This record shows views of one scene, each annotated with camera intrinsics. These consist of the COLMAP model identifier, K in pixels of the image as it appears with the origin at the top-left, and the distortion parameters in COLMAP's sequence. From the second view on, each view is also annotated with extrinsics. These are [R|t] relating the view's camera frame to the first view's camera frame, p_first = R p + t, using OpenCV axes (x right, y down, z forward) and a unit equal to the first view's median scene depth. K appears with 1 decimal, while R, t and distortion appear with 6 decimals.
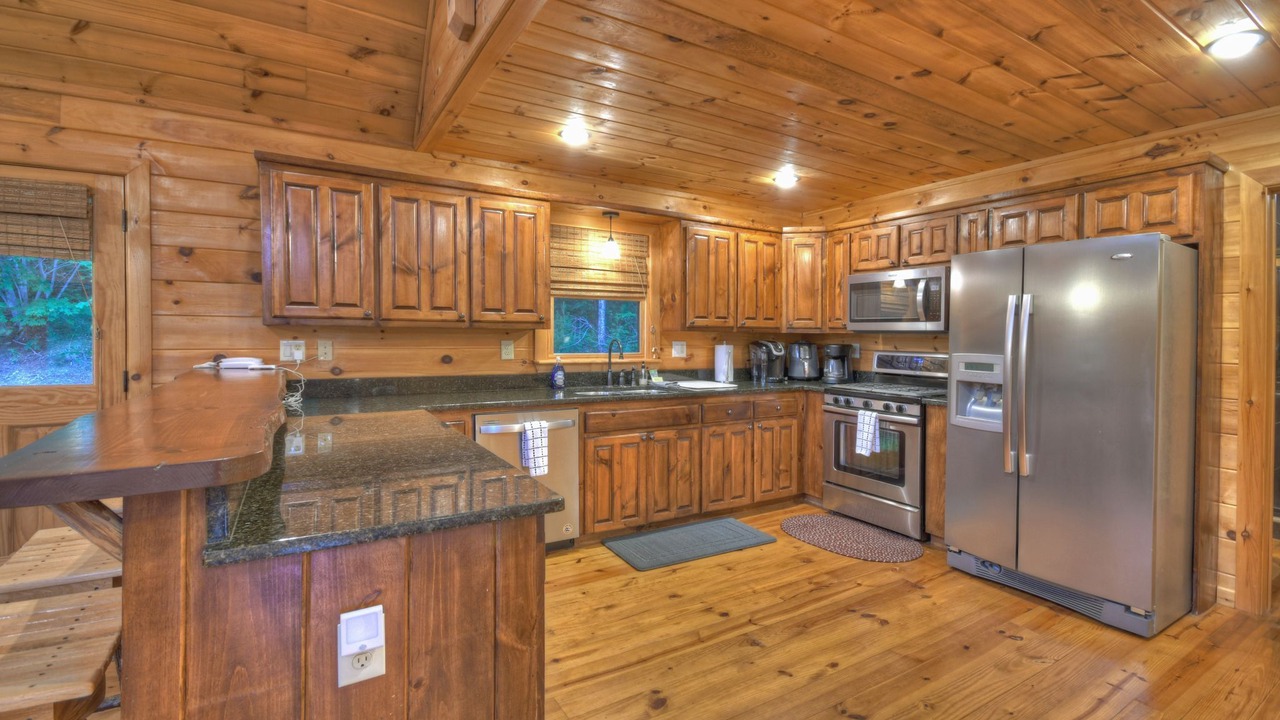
lens RADIAL K [[567.4, 0, 640.0], [0, 567.4, 360.0], [0, 0, 1]] dist [0.000462, 0.000063]
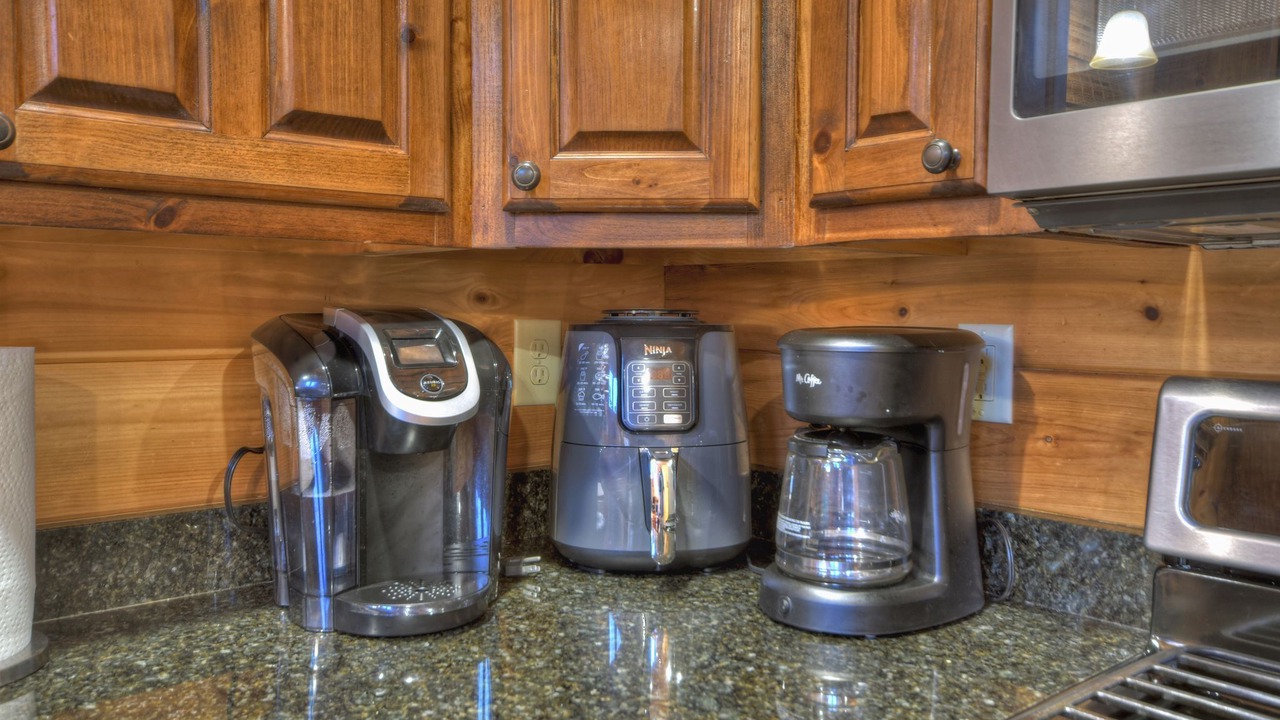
lens RADIAL K [[974.1, 0, 640.0], [0, 974.1, 360.0], [0, 0, 1]] dist [0.001195, 0.000278]
pose [[0.984567, -0.014018, 0.174446, 0.249987], [0.012018, 0.999849, 0.012515, -0.024156], [-0.174595, -0.010225, 0.984587, 0.773160]]
